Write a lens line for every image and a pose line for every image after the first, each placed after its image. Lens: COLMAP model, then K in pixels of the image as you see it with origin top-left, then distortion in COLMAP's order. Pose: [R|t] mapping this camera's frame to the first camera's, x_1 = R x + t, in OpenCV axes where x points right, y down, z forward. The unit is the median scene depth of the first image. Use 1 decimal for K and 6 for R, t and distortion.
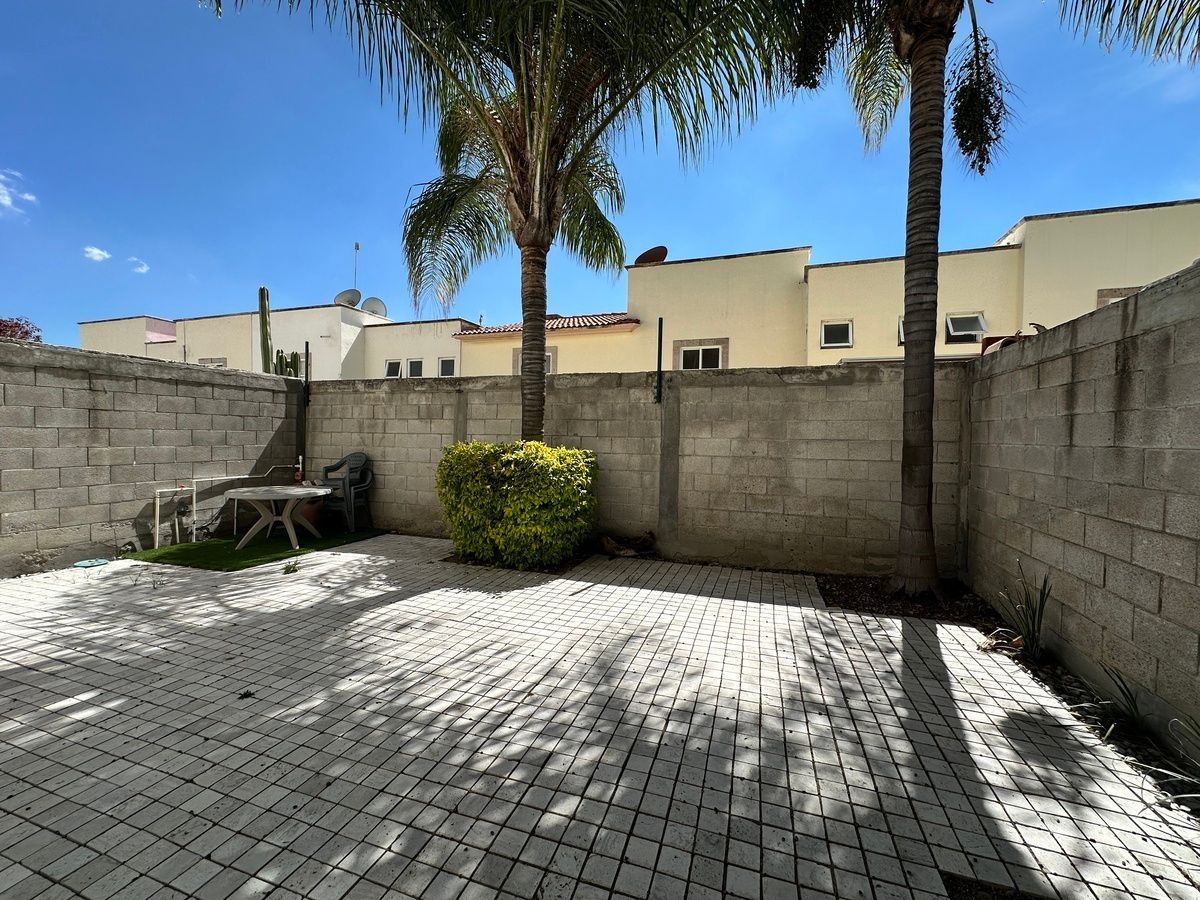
lens RADIAL K [[478.3, 0, 603.0], [0, 478.3, 451.3], [0, 0, 1]] dist [-0.002725, 0.000452]
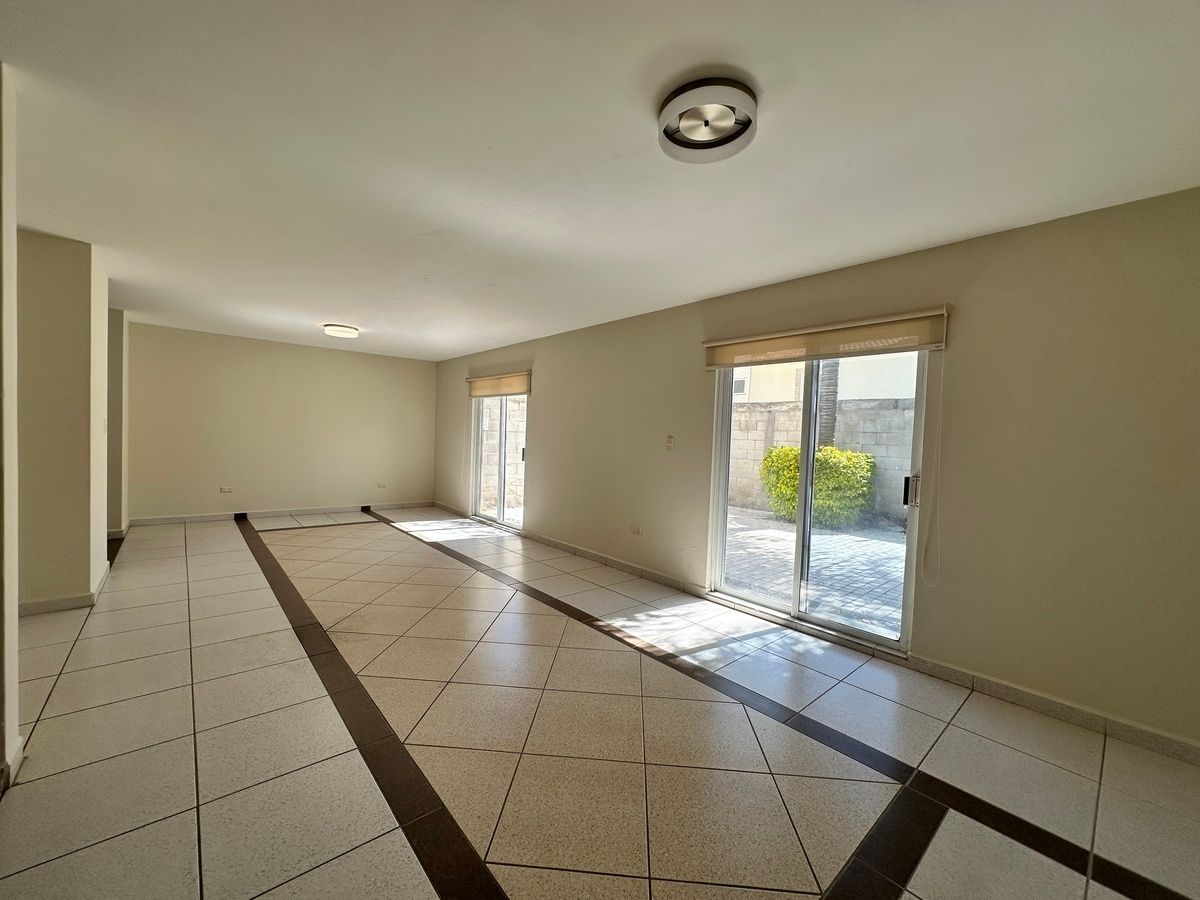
lens RADIAL K [[478.3, 0, 606.9], [0, 478.3, 452.6], [0, 0, 1]] dist [-0.002725, 0.000452]
pose [[0.870114, 0.034204, -0.491663, -0.011248], [-0.038347, 0.999263, 0.001652, 0.027044], [0.491357, 0.017417, 0.870784, -0.804627]]
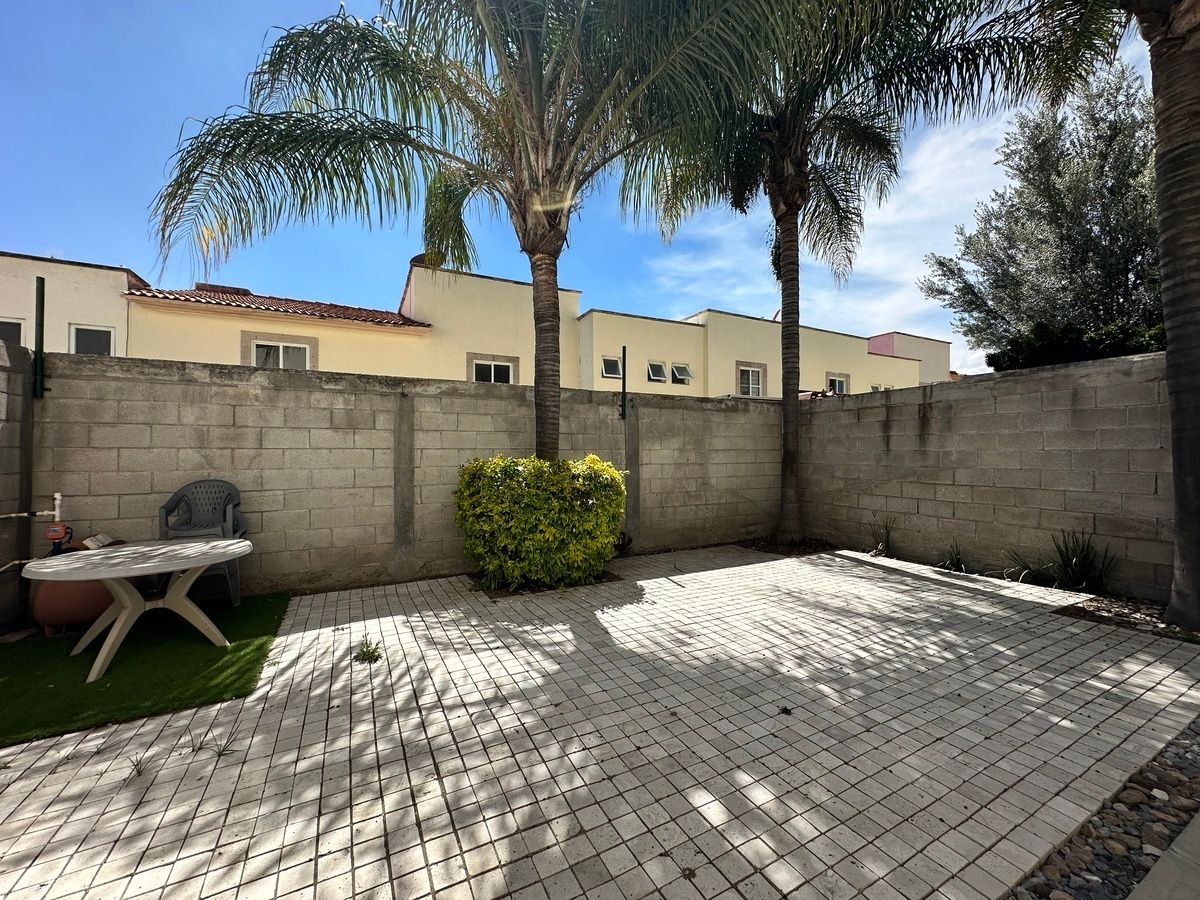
lens RADIAL K [[478.3, 0, 600.3], [0, 478.3, 451.0], [0, 0, 1]] dist [-0.002725, 0.000452]
pose [[0.688488, -0.014573, 0.725101, -0.992268], [0.032959, 0.999394, -0.011209, -0.018999], [-0.724498, 0.031615, 0.688551, 0.330737]]
